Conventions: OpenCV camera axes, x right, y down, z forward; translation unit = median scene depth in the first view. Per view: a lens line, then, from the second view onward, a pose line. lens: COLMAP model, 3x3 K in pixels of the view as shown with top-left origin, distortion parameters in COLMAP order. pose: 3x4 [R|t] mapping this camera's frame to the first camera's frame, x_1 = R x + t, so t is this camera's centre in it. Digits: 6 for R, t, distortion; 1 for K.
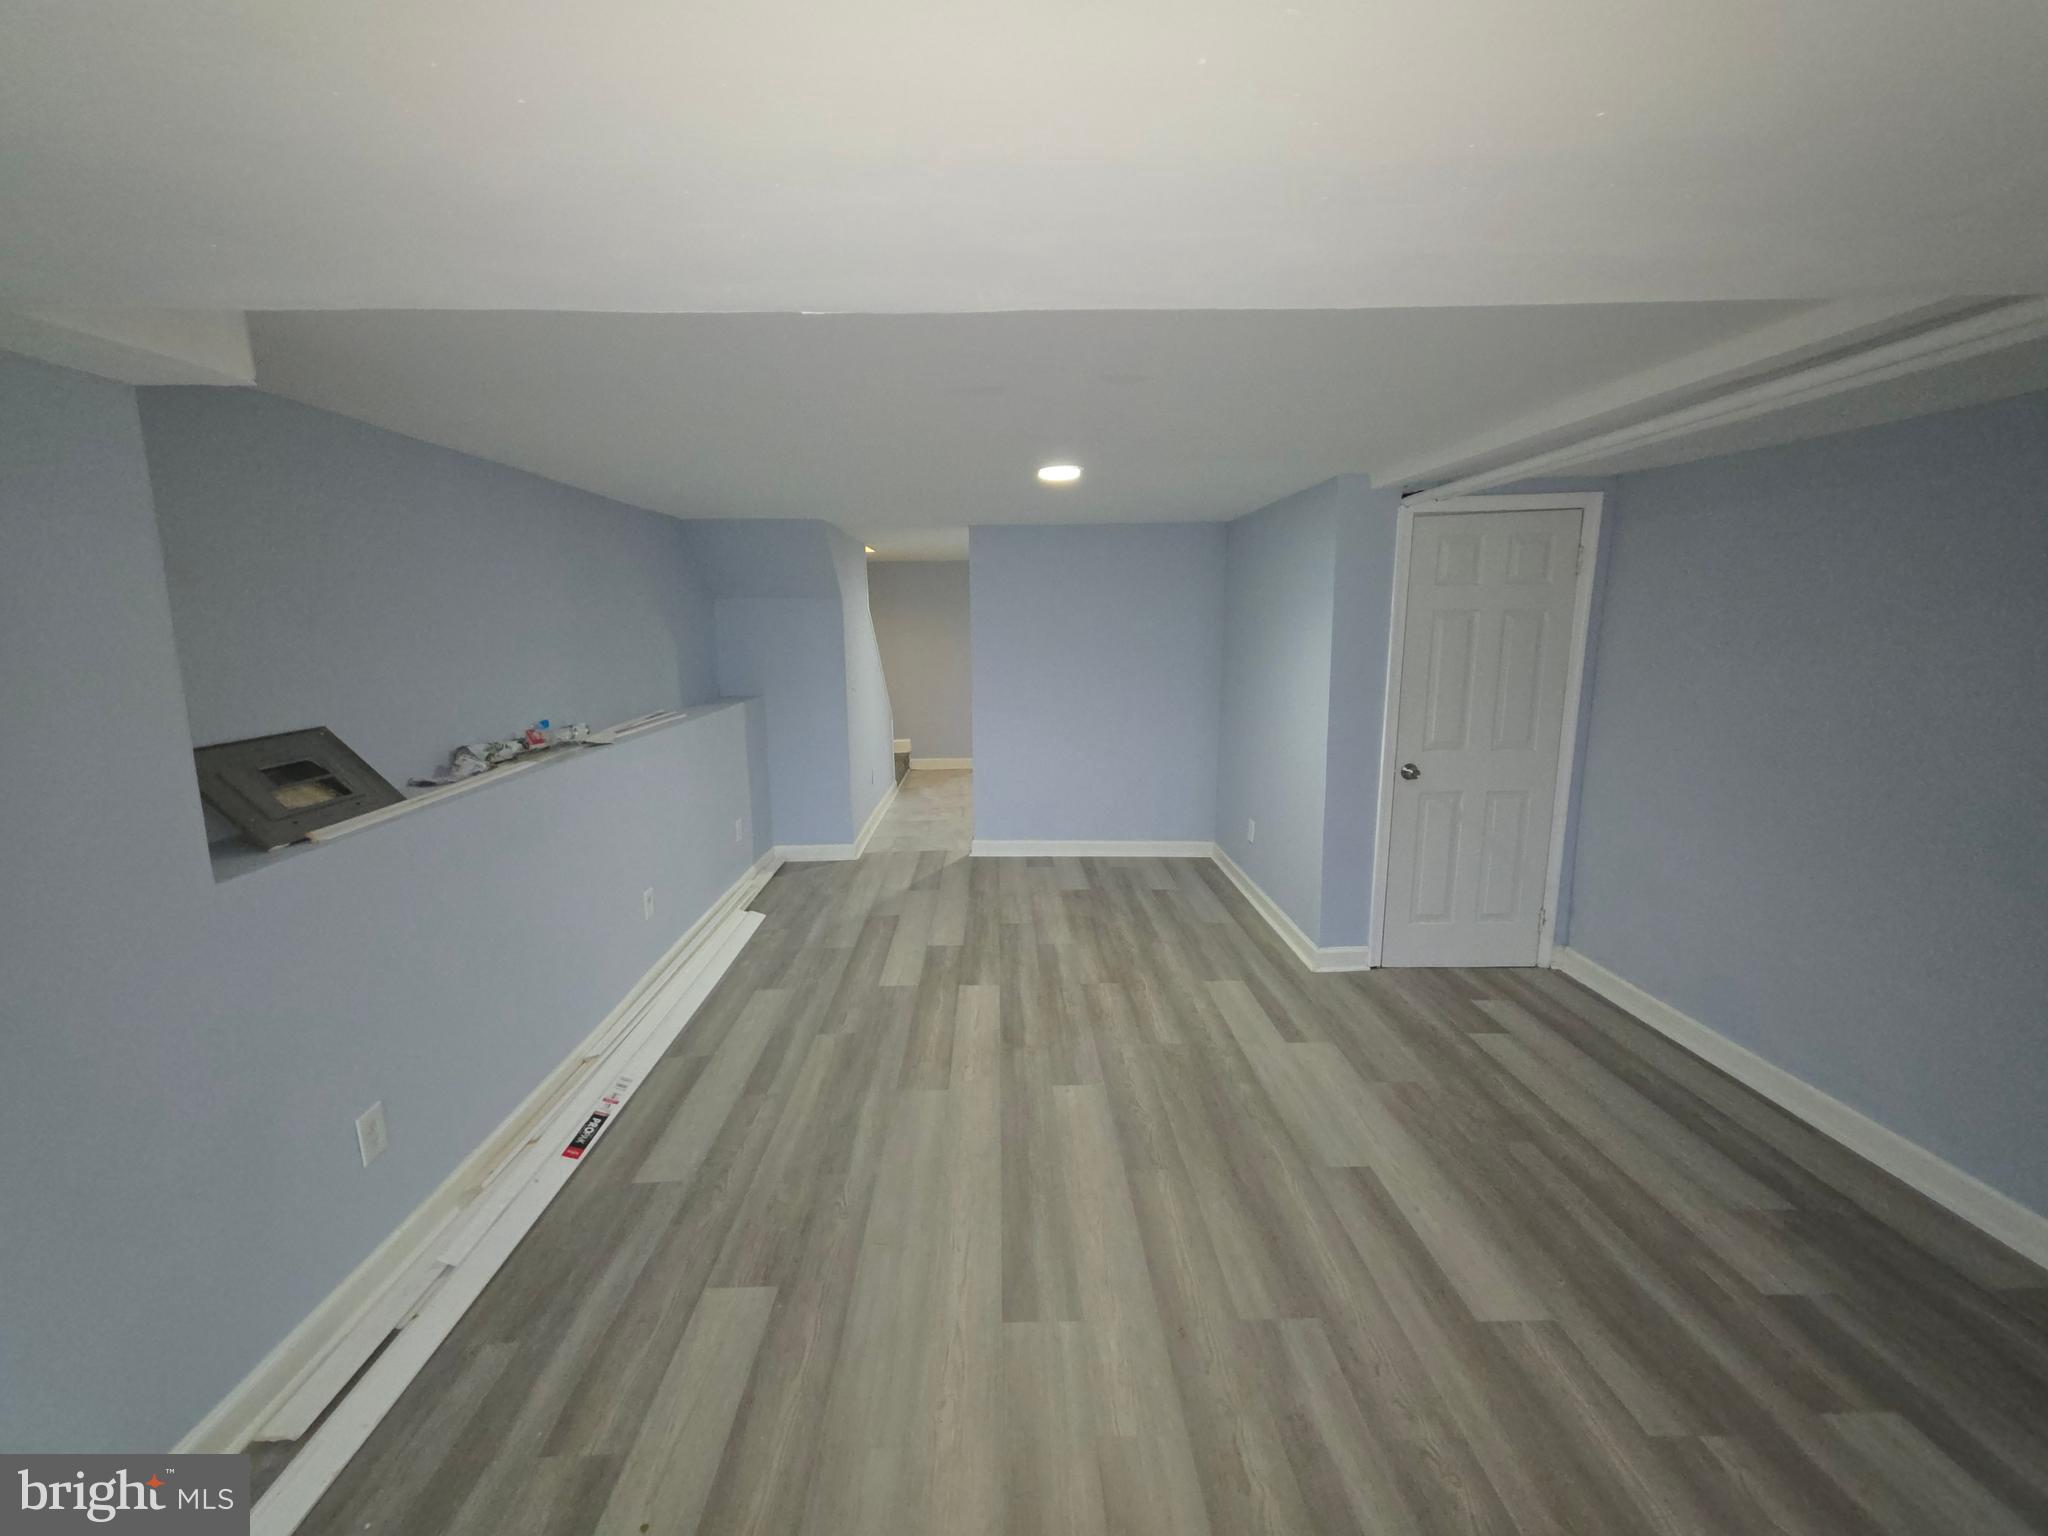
lens RADIAL K [[832.5, 0, 1024.0], [0, 832.5, 768.0], [0, 0, 1]] dist [-0.002708, -0.000379]
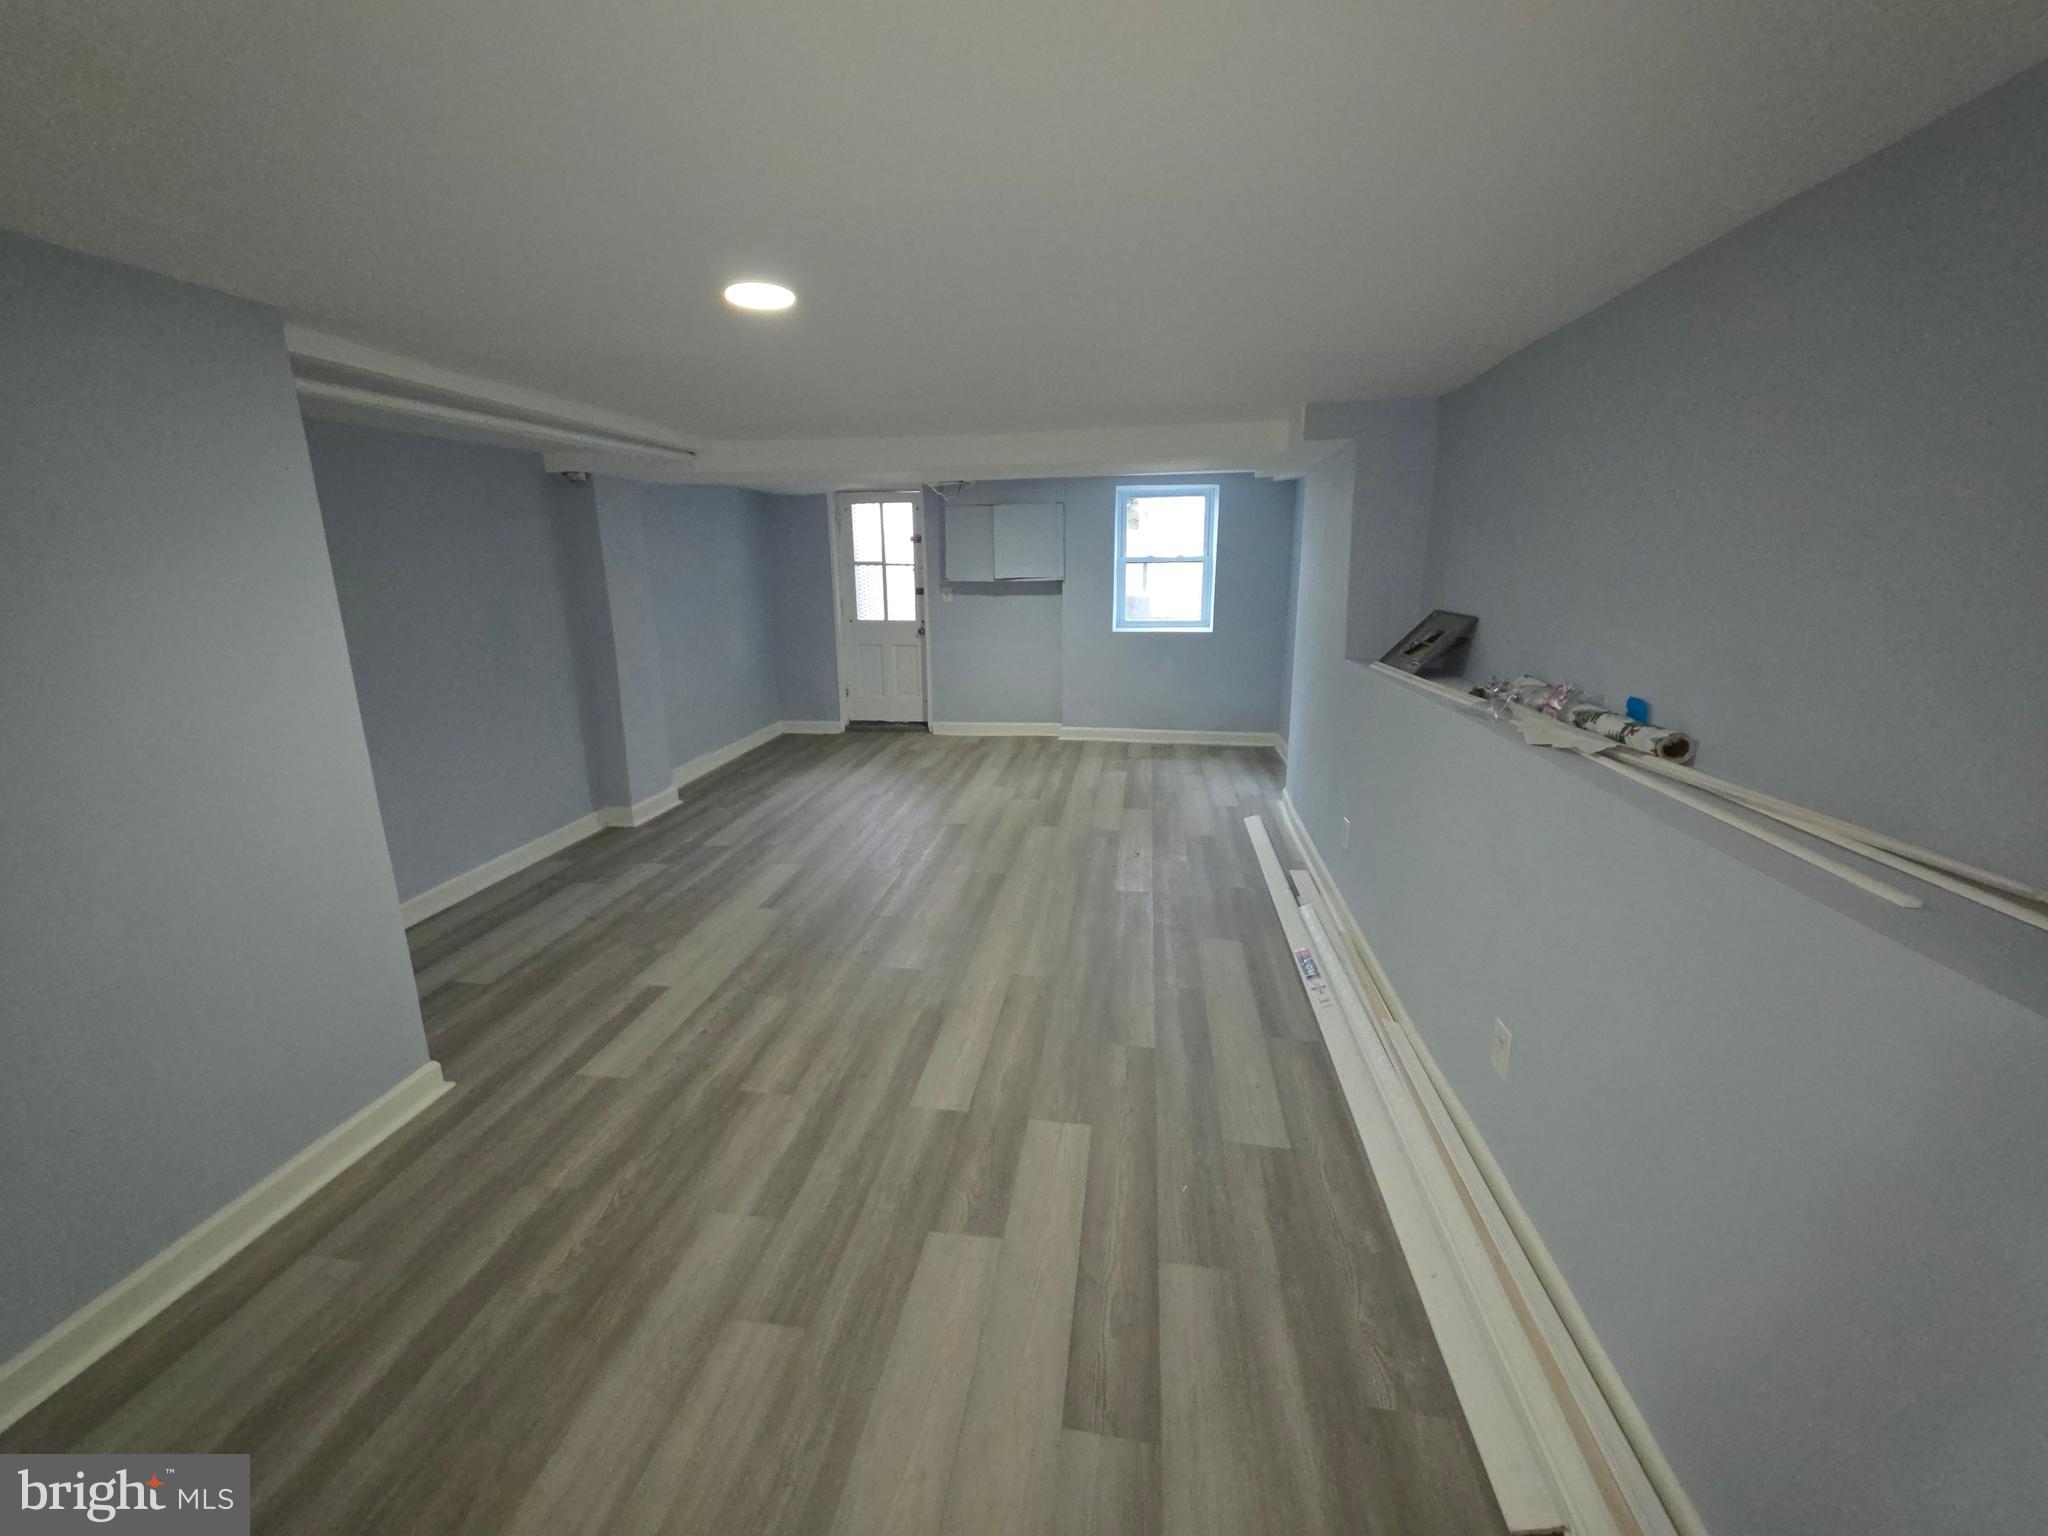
lens RADIAL K [[832.5, 0, 1024.0], [0, 832.5, 768.0], [0, 0, 1]] dist [-0.002708, -0.000379]
pose [[-0.984505, -0.020110, 0.174200, -0.235419], [0.054008, 0.910340, 0.410321, -0.256513], [-0.166832, 0.413371, -0.895149, 1.501048]]
